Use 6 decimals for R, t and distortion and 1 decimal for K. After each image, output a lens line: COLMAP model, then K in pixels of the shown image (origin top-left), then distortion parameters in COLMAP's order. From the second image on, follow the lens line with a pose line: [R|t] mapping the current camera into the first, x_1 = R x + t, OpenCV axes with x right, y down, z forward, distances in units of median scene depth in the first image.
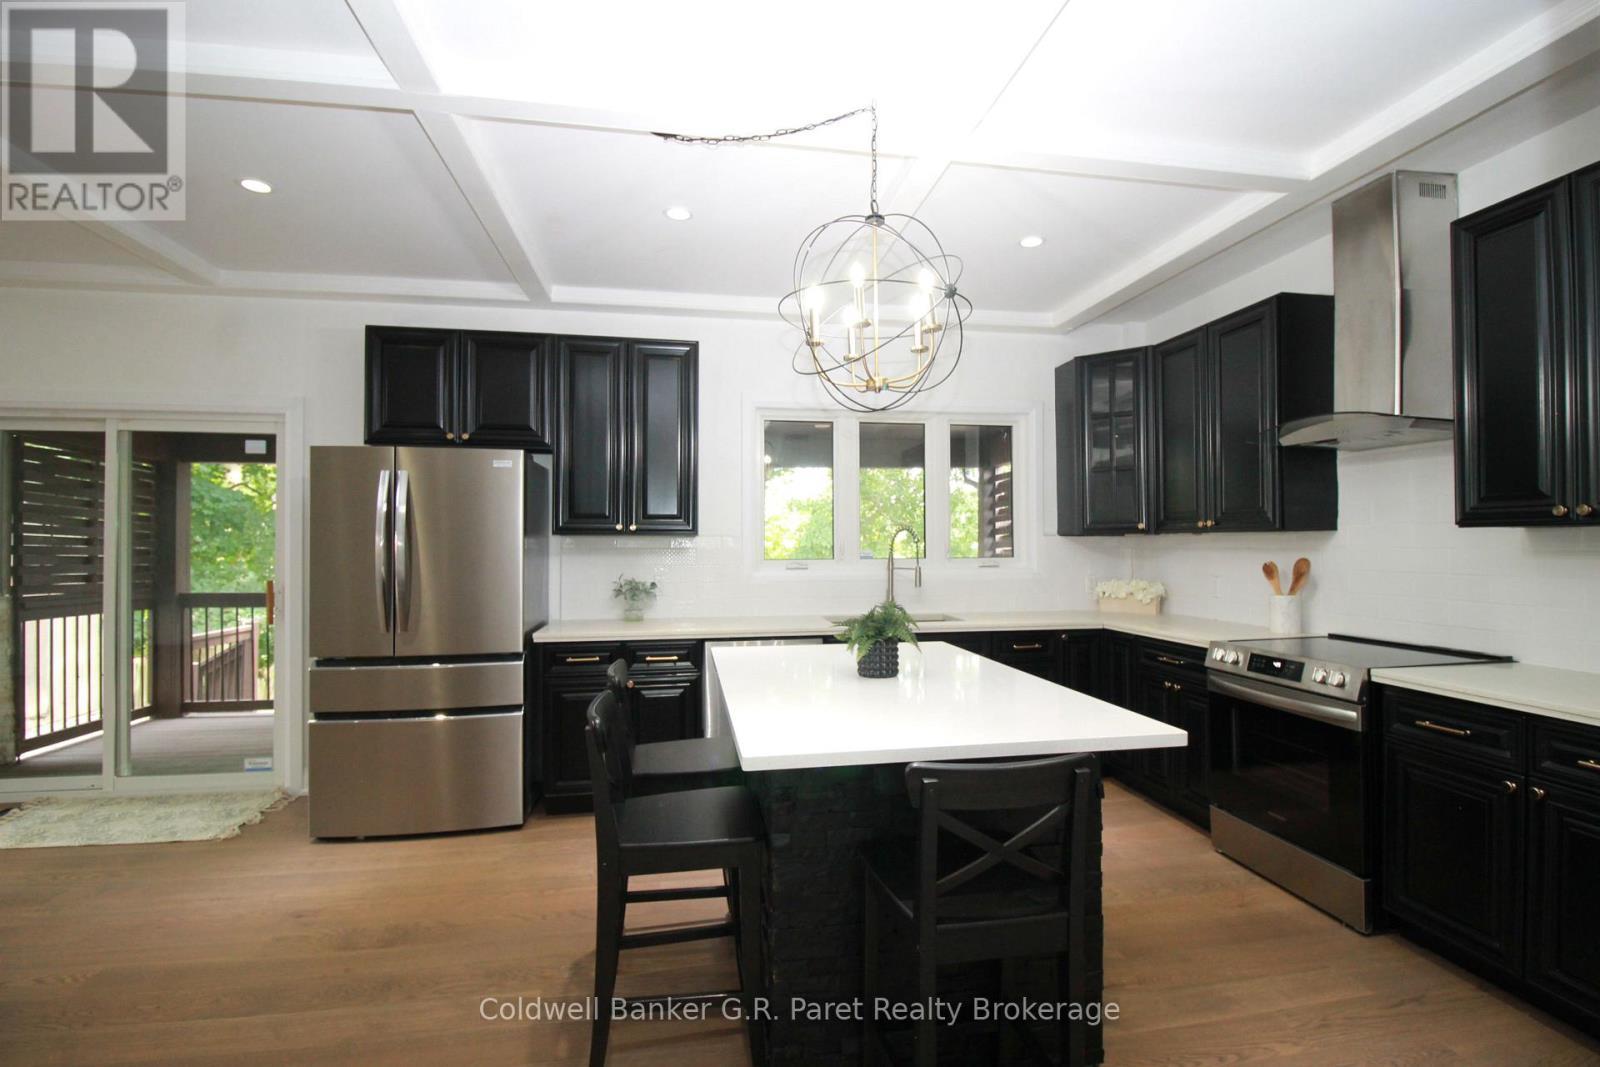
lens RADIAL K [[756.7, 0, 810.2], [0, 756.7, 533.8], [0, 0, 1]] dist [-0.002520, -0.000448]
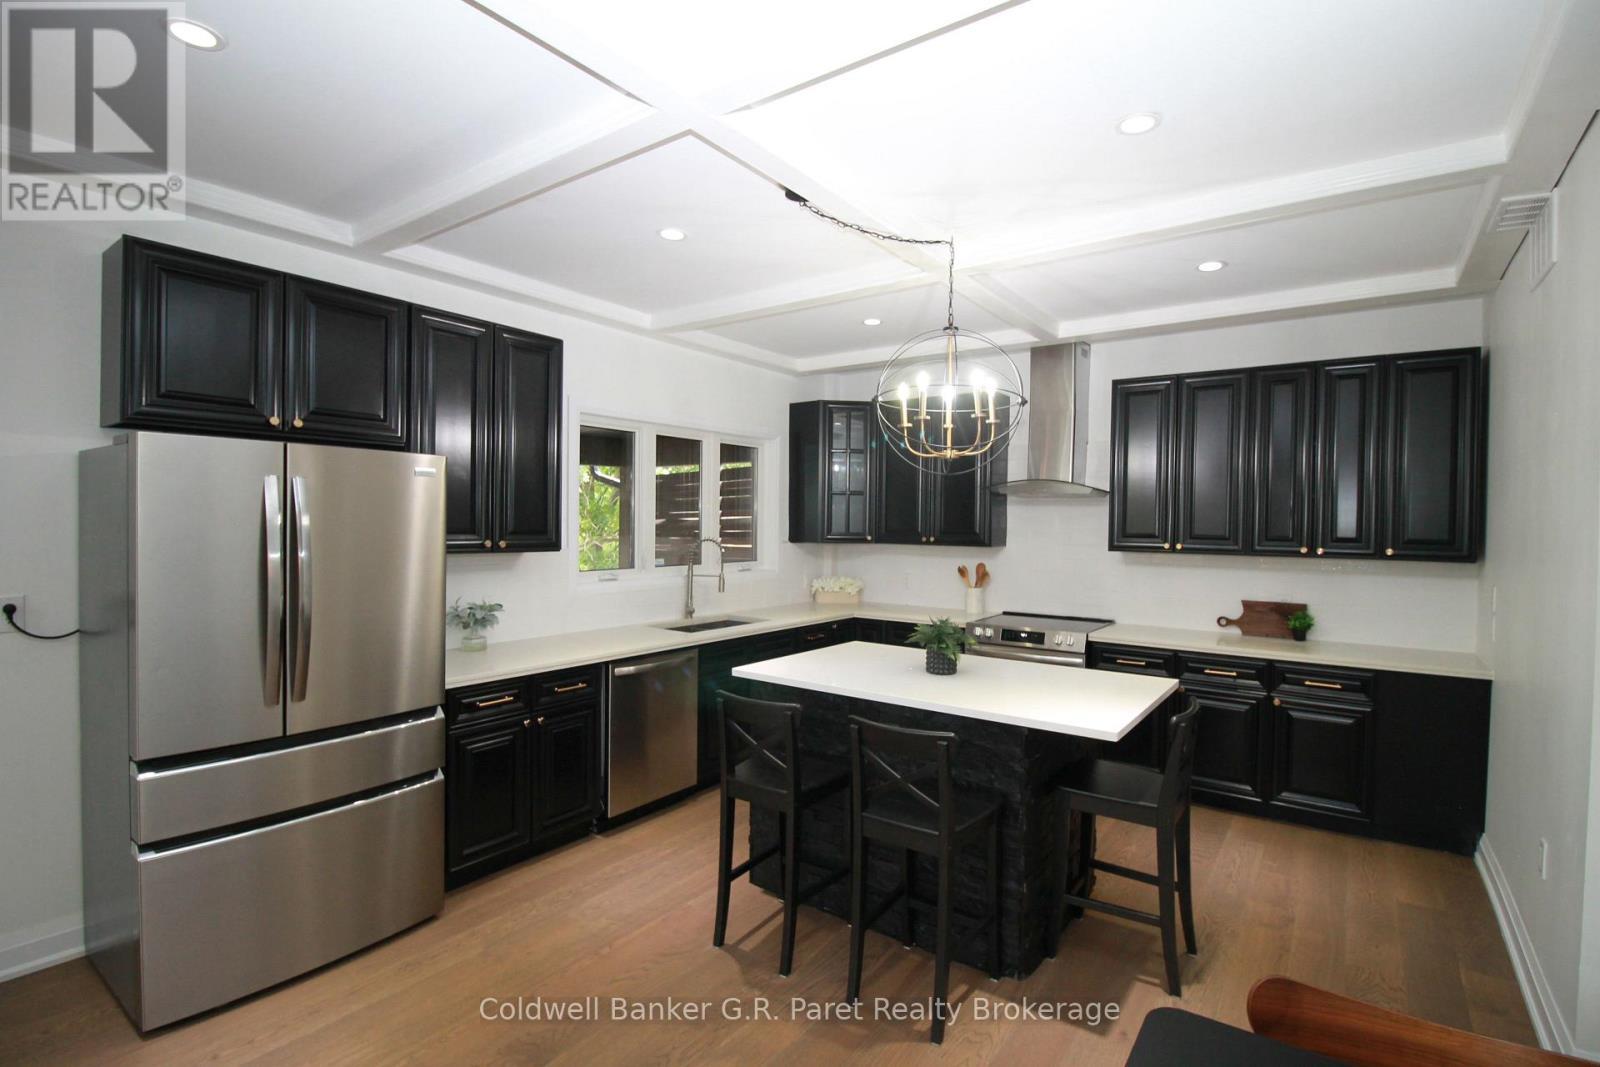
lens RADIAL K [[756.7, 0, 811.6], [0, 756.7, 531.9], [0, 0, 1]] dist [-0.002520, -0.000448]
pose [[0.719835, 0.002041, 0.694142, -0.683577], [-0.023826, 0.999479, 0.021770, -0.057967], [-0.693736, -0.032209, 0.719509, 0.142525]]
